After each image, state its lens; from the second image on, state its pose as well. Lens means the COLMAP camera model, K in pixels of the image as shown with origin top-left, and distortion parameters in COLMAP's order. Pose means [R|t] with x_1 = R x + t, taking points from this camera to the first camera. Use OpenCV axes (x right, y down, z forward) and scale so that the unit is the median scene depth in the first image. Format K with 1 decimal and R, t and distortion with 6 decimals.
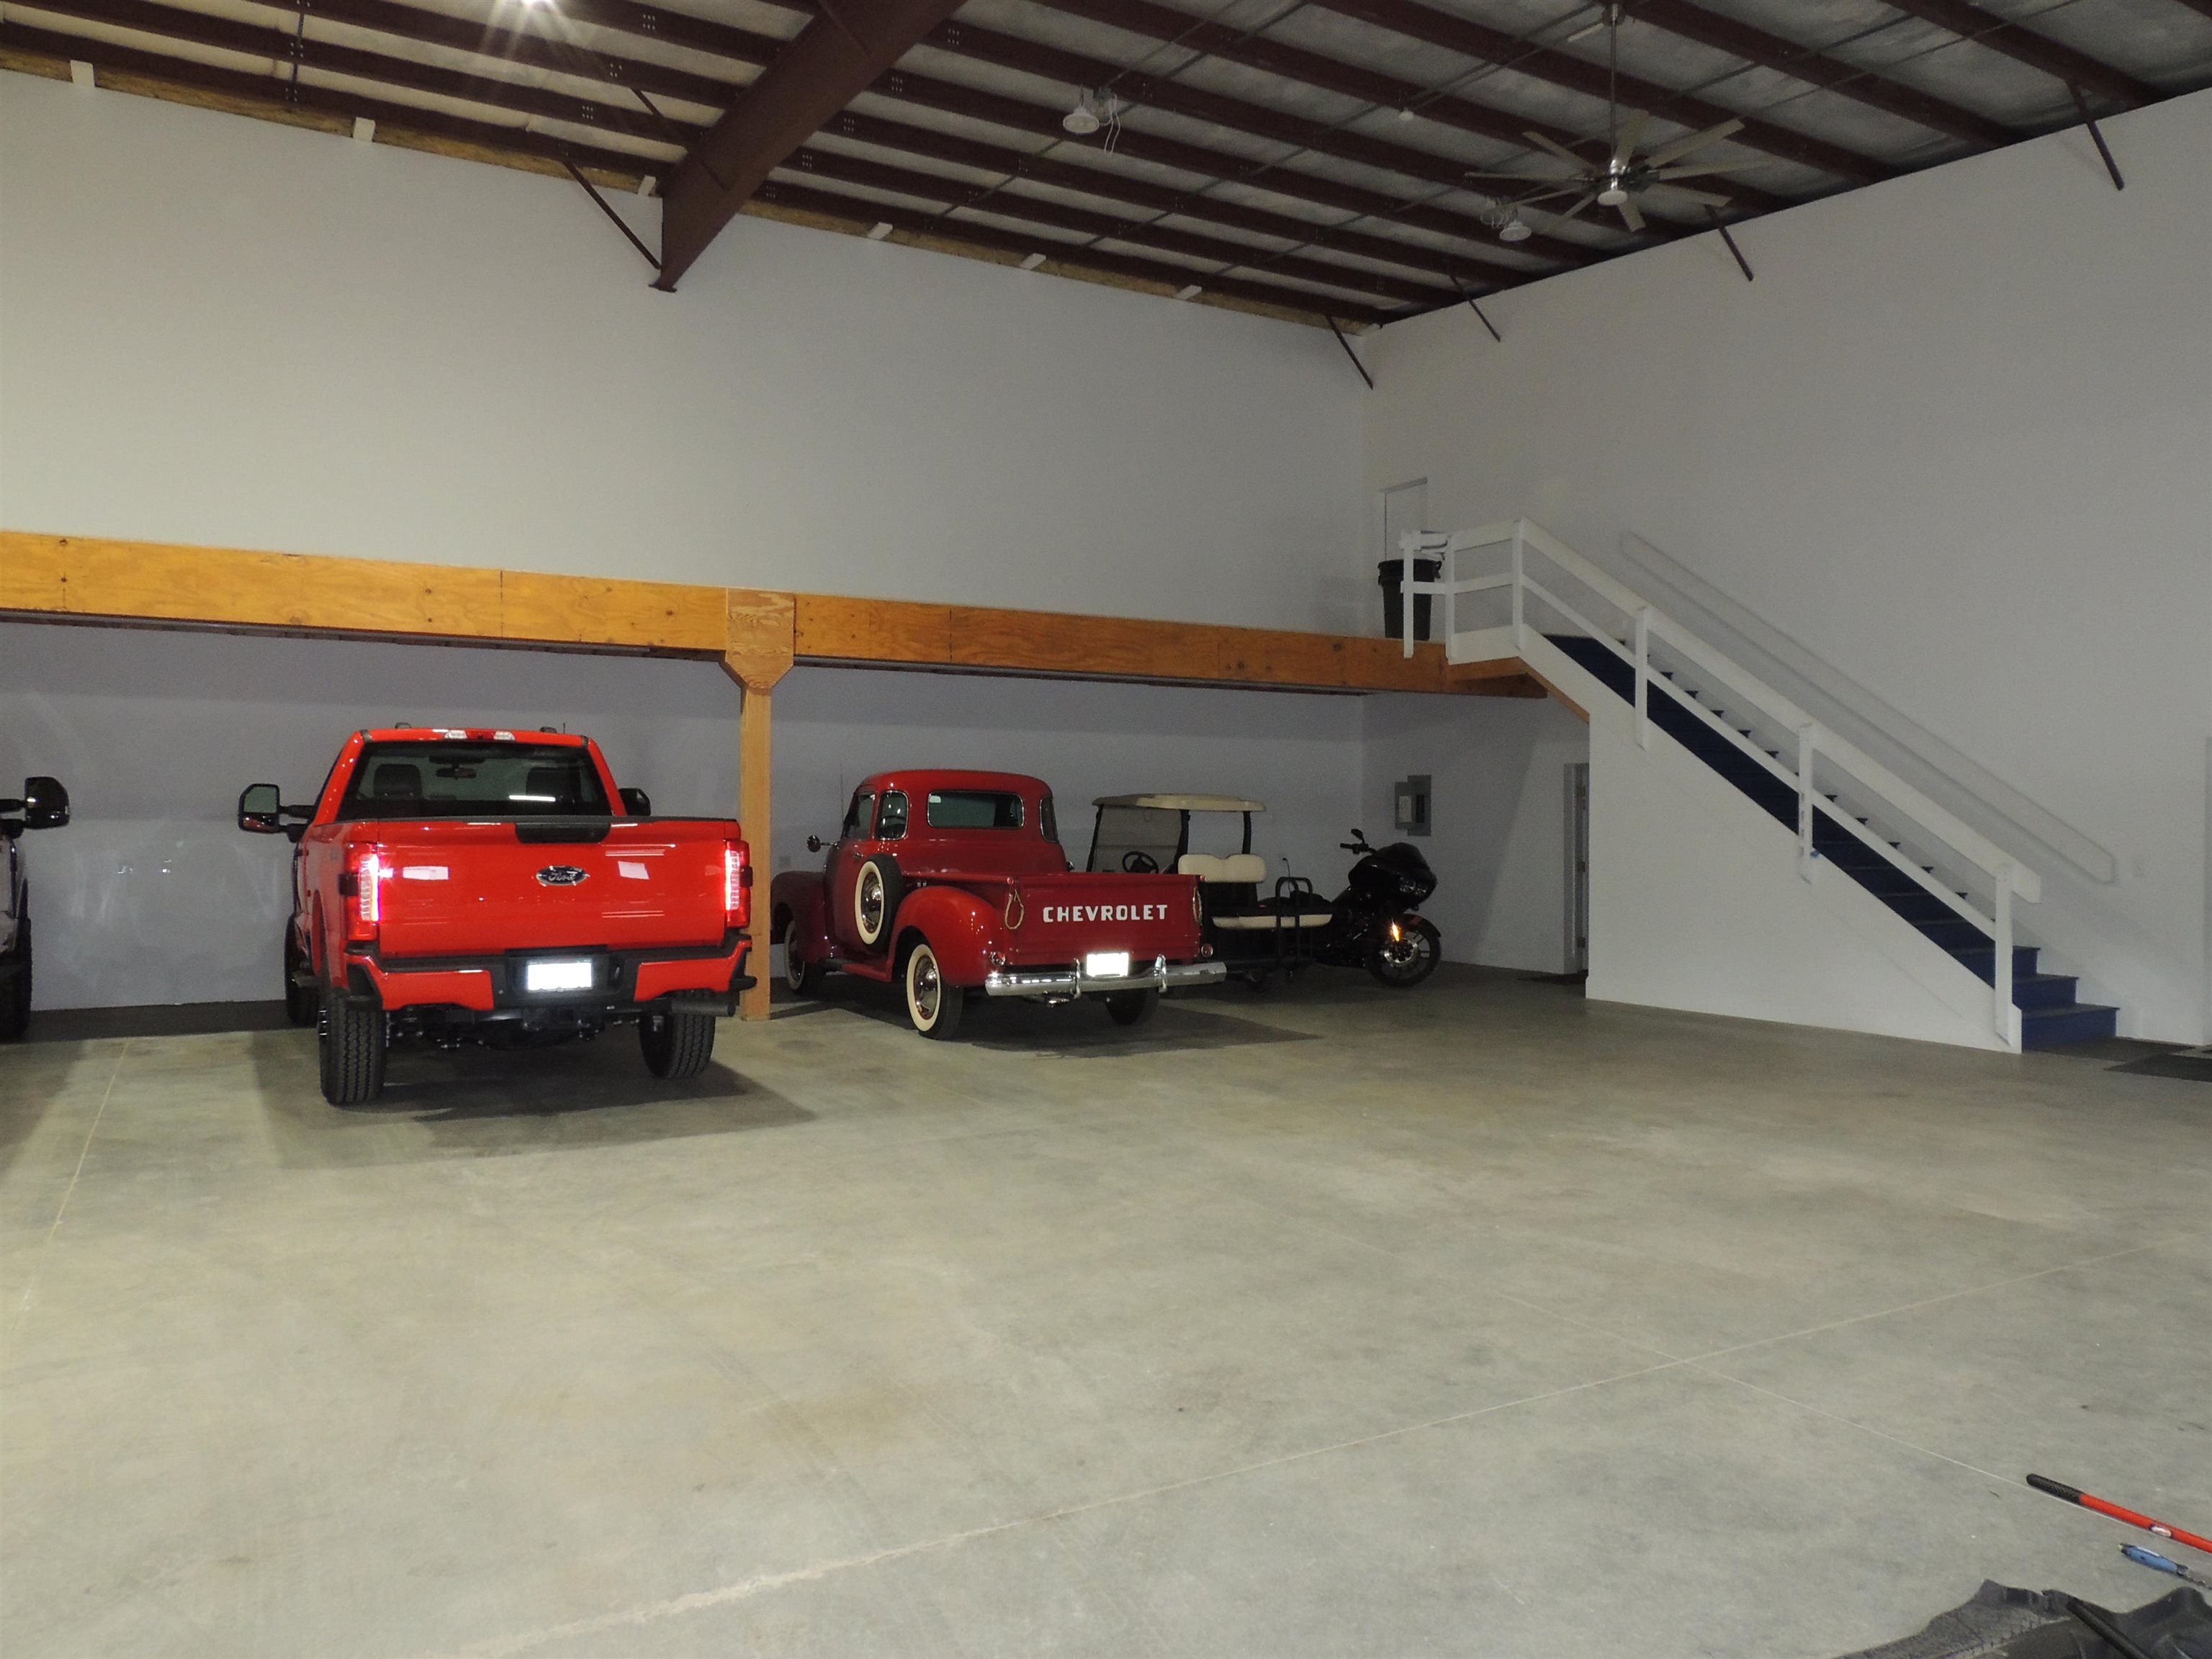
lens RADIAL K [[1562.5, 0, 1106.0], [0, 1562.5, 829.5], [0, 0, 1]] dist [-0.022345, 0.002473]
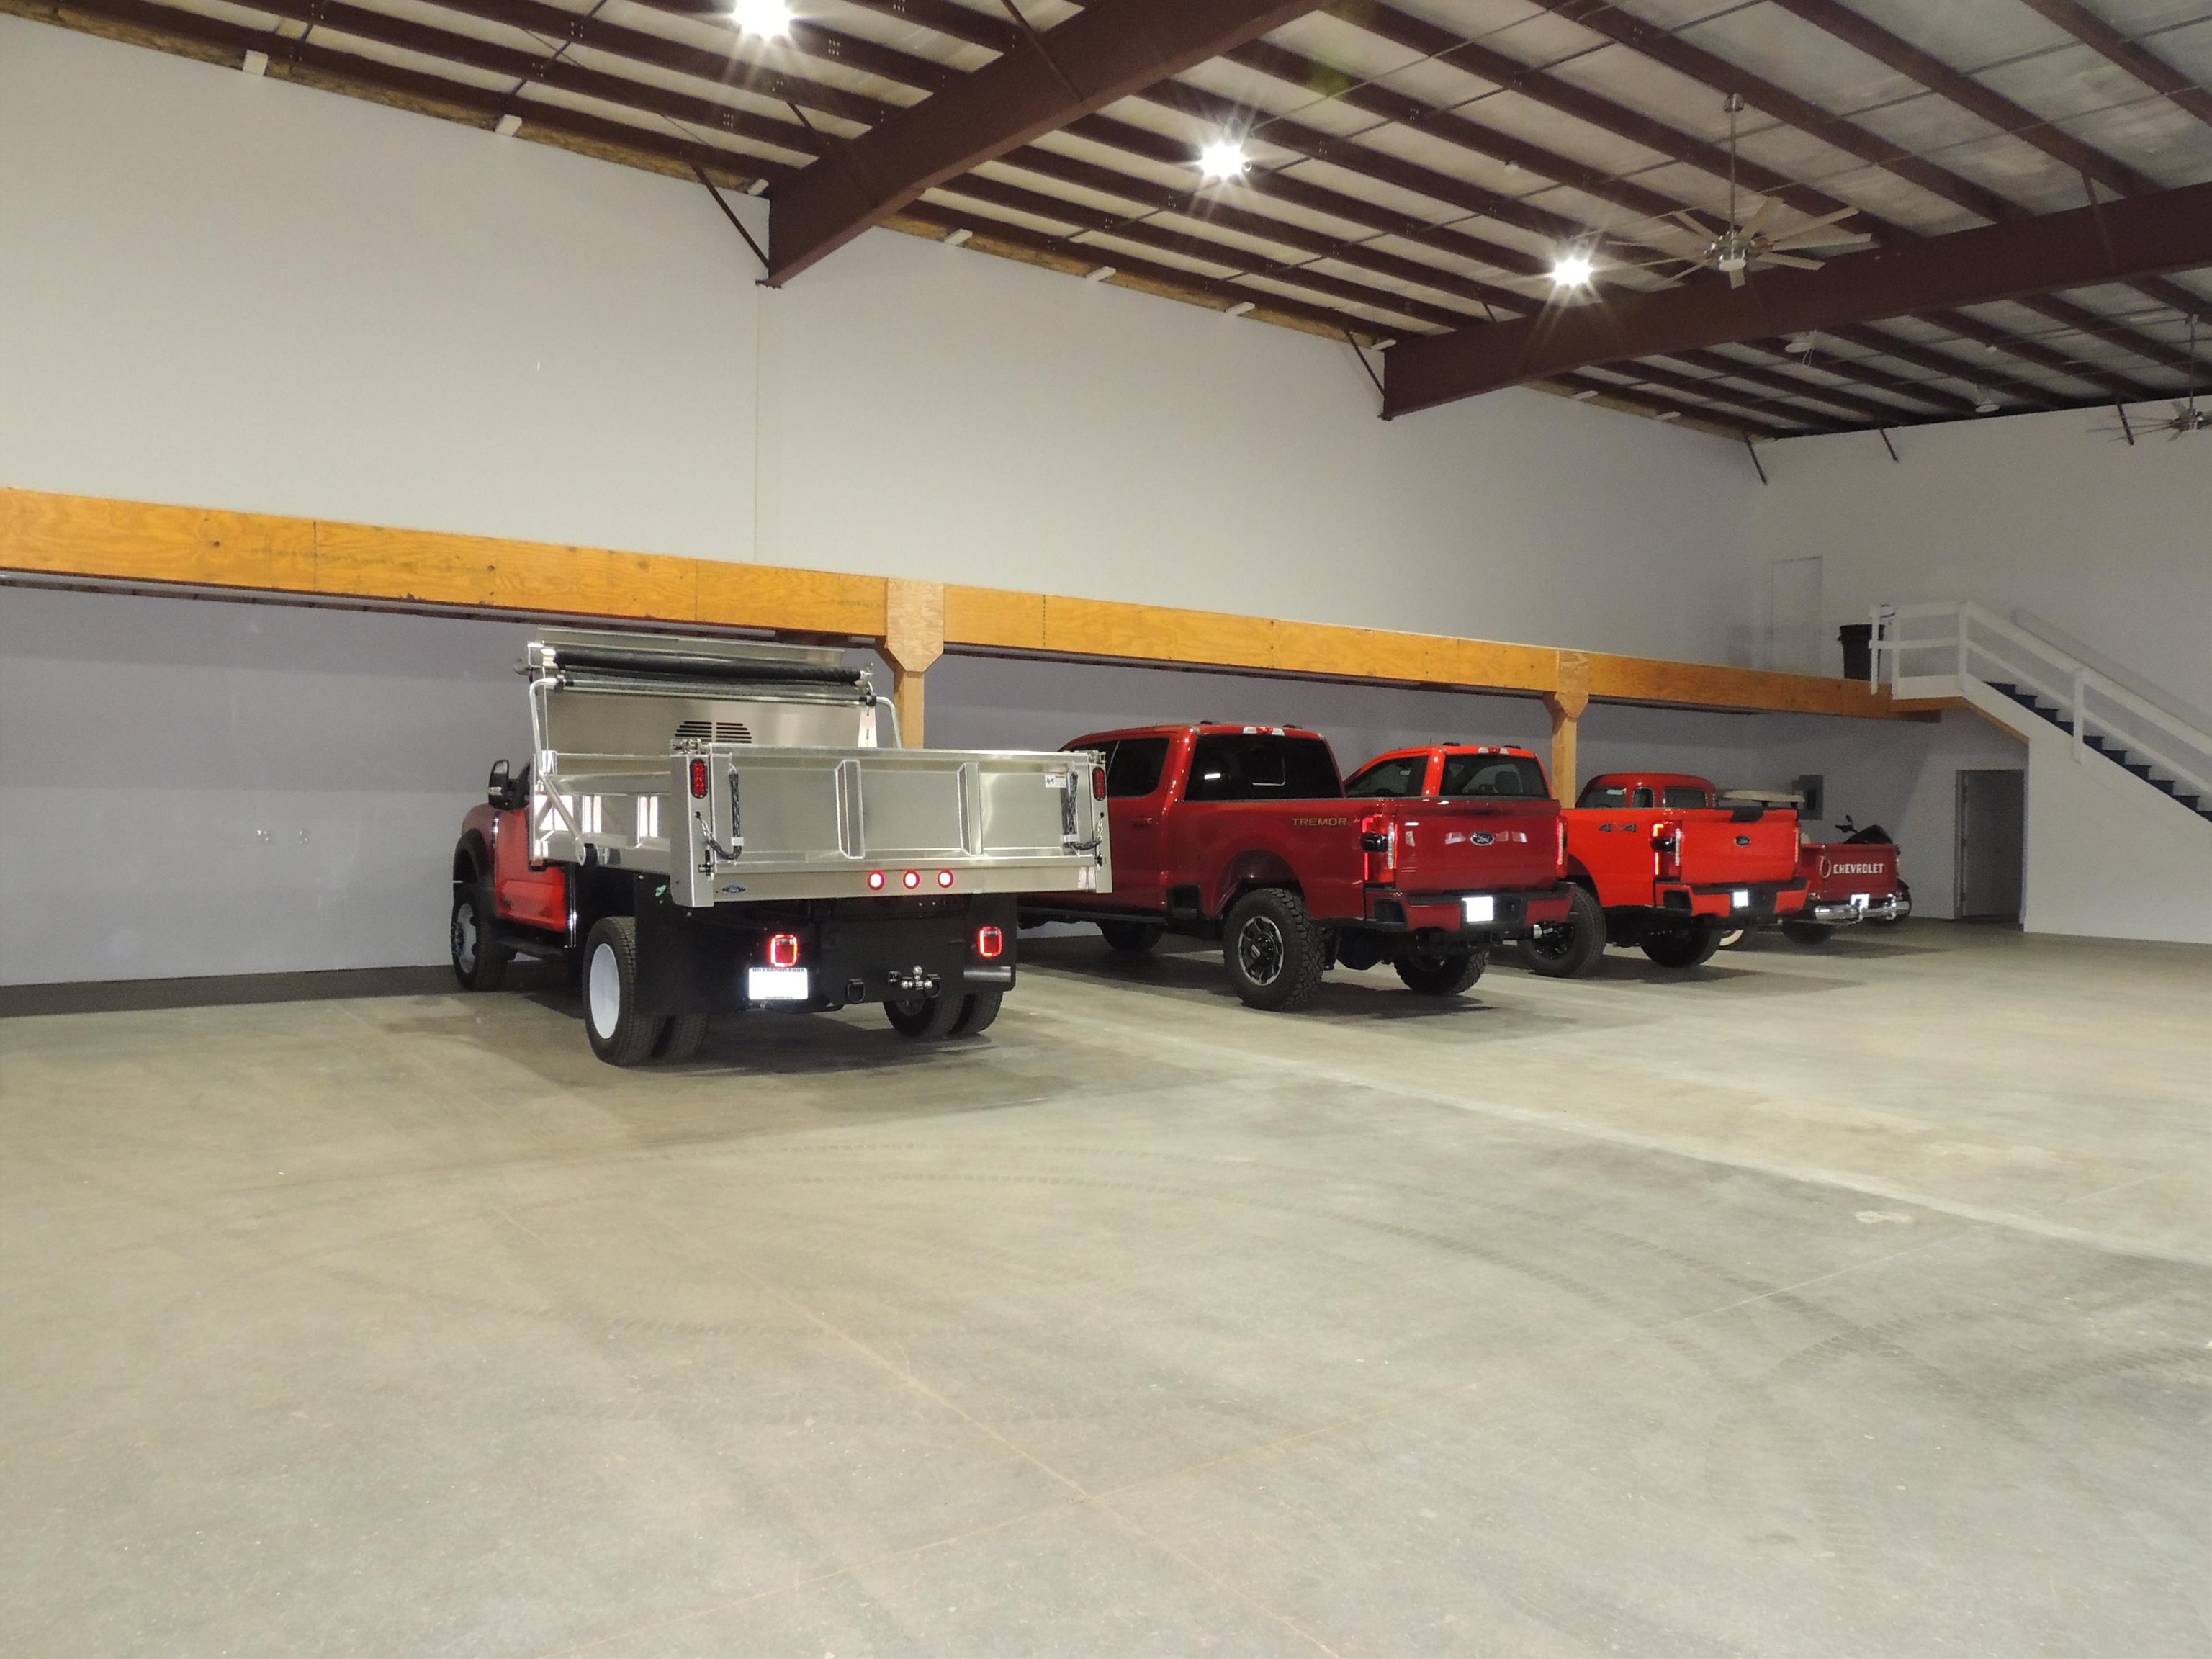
lens RADIAL K [[1565.1, 0, 1130.1], [0, 1565.1, 825.3], [0, 0, 1]] dist [0.057009, -0.113913]
pose [[0.994970, 0.011926, 0.099463, -0.533906], [-0.013069, 0.999856, 0.010851, 0.001276], [-0.099319, -0.012096, 0.994982, -0.306604]]
